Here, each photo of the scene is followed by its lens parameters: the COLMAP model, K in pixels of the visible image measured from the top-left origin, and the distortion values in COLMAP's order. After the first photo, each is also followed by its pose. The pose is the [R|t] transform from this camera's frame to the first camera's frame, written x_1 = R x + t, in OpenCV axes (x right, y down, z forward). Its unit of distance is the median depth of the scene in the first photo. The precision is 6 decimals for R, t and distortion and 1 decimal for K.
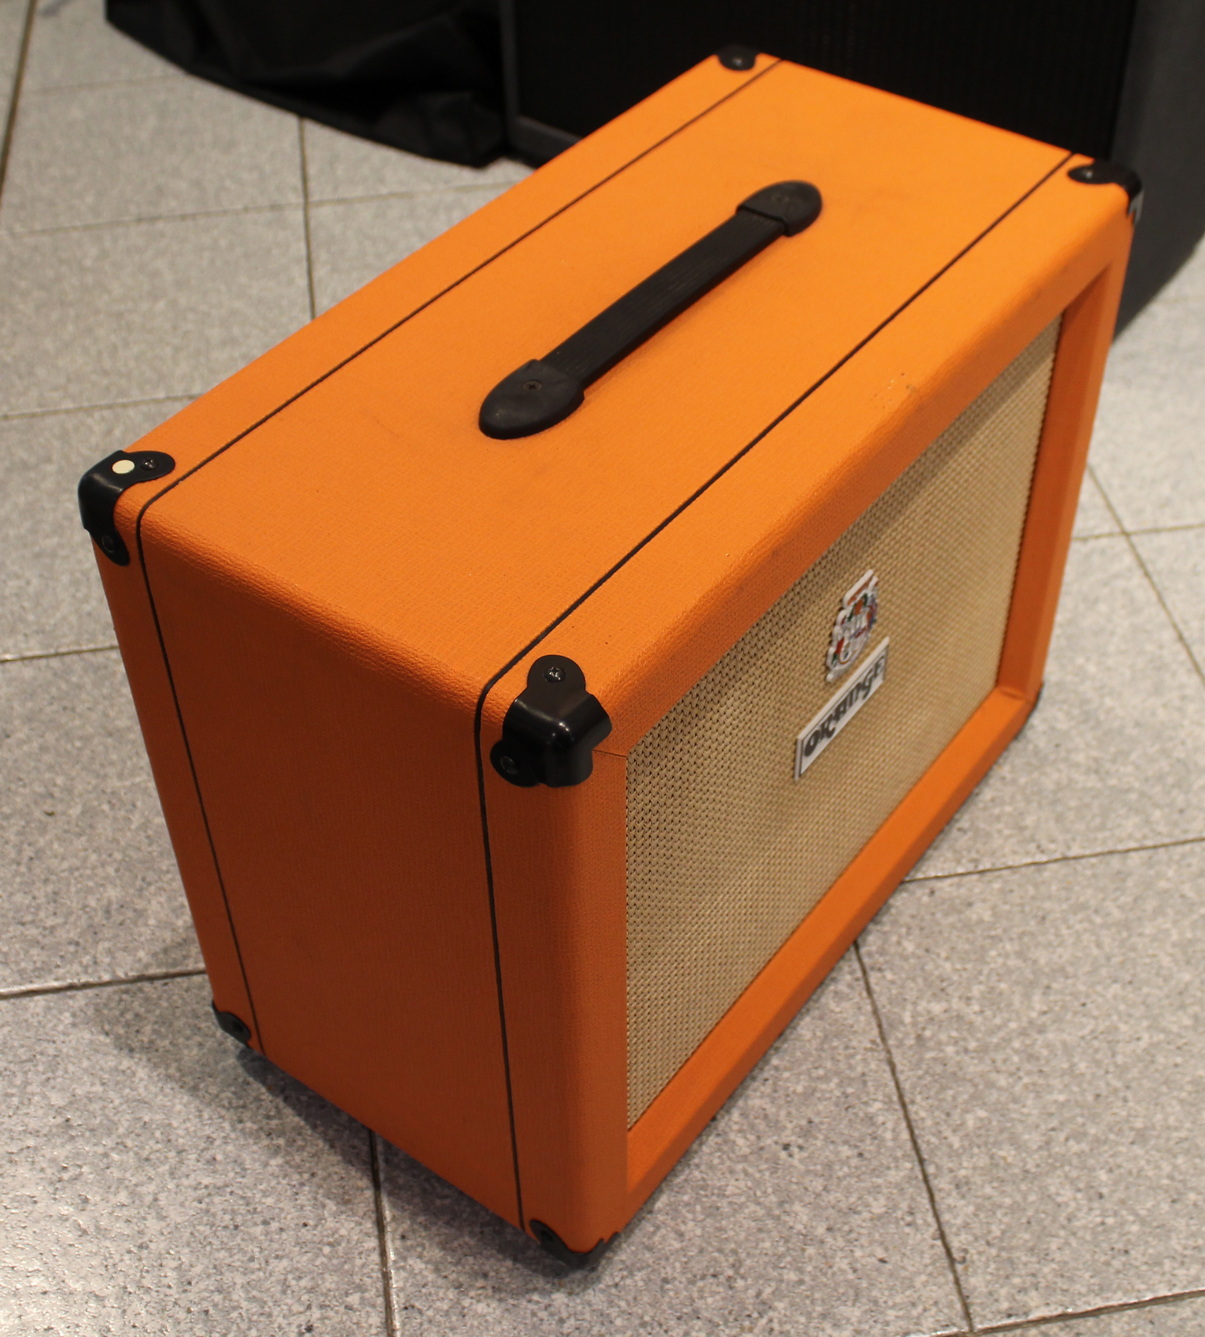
lens RADIAL K [[1827.8, 0, 608.6], [0, 1827.8, 674.2], [0, 0, 1]] dist [-0.085399, 0.000000]
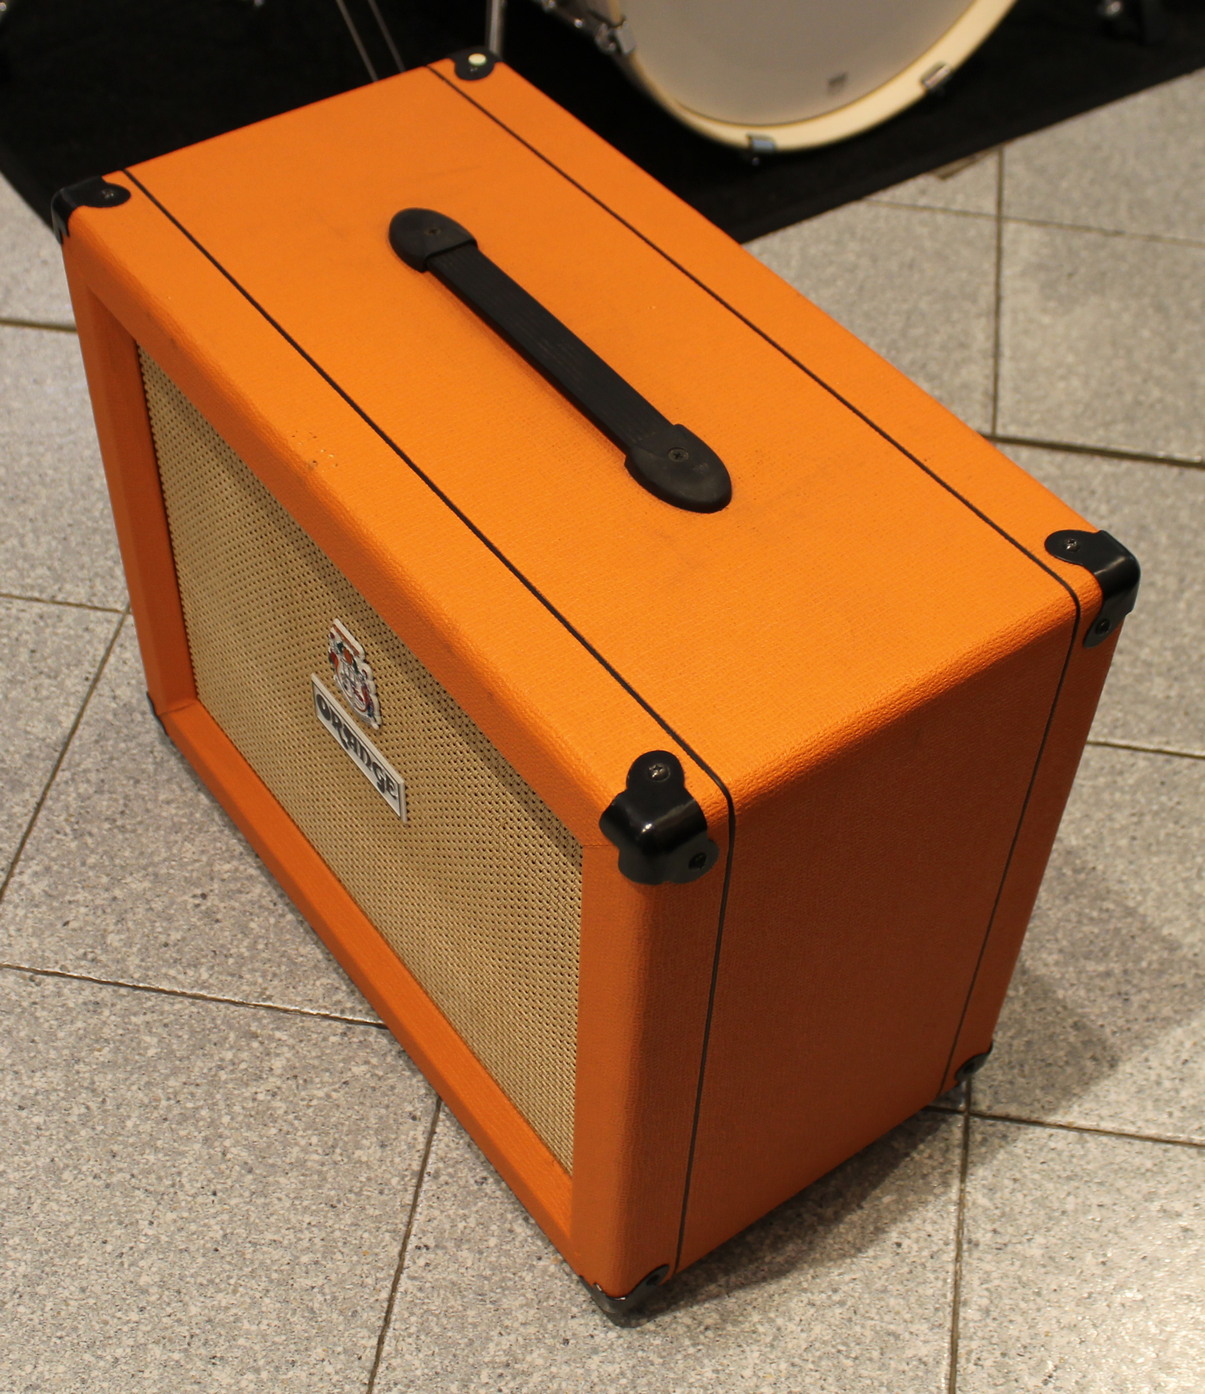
lens RADIAL K [[1966.7, 0, 607.0], [0, 1966.7, 688.2], [0, 0, 1]] dist [-0.084667, 0.000000]
pose [[-0.300793, 0.708128, -0.638811, 0.691711], [-0.688873, 0.301899, 0.659023, -0.728512], [0.659528, 0.638289, 0.397001, 0.603556]]
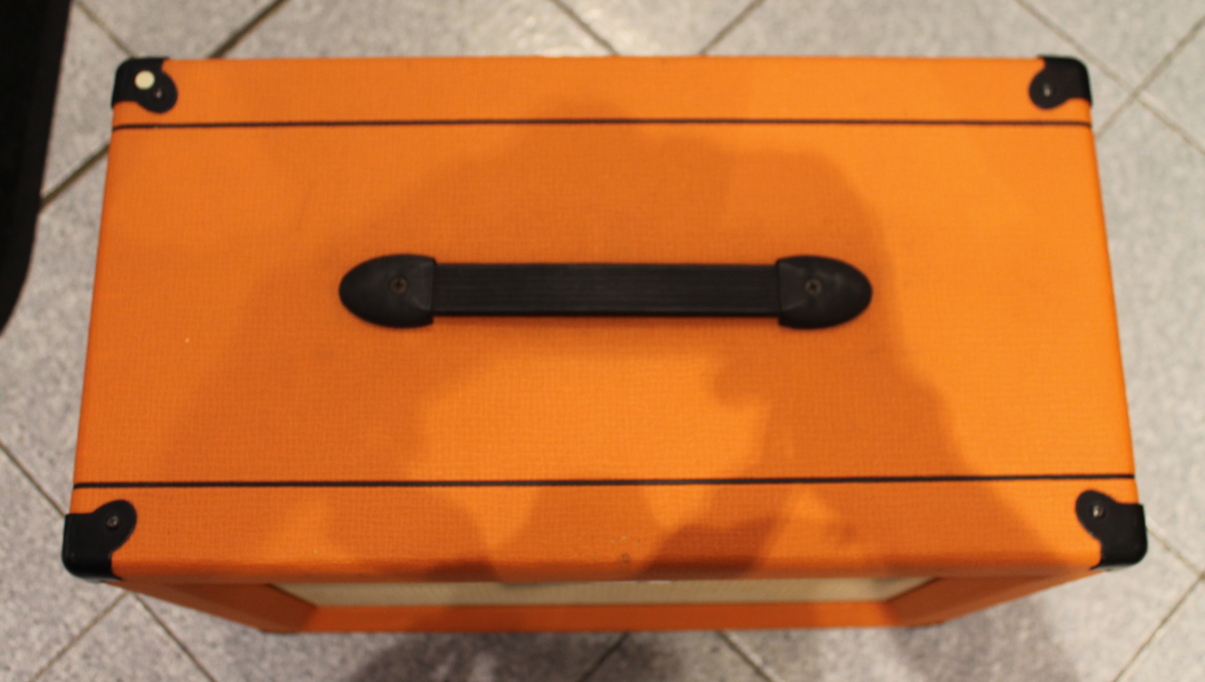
lens RADIAL K [[1227.3, 0, 623.9], [0, 1227.3, 326.2], [0, 0, 1]] dist [-0.019229, 0.000000]
pose [[0.602698, 0.767816, -0.217286, 0.170118], [-0.580873, 0.608849, 0.540269, -0.482586], [0.547121, -0.199404, 0.812956, 0.366669]]
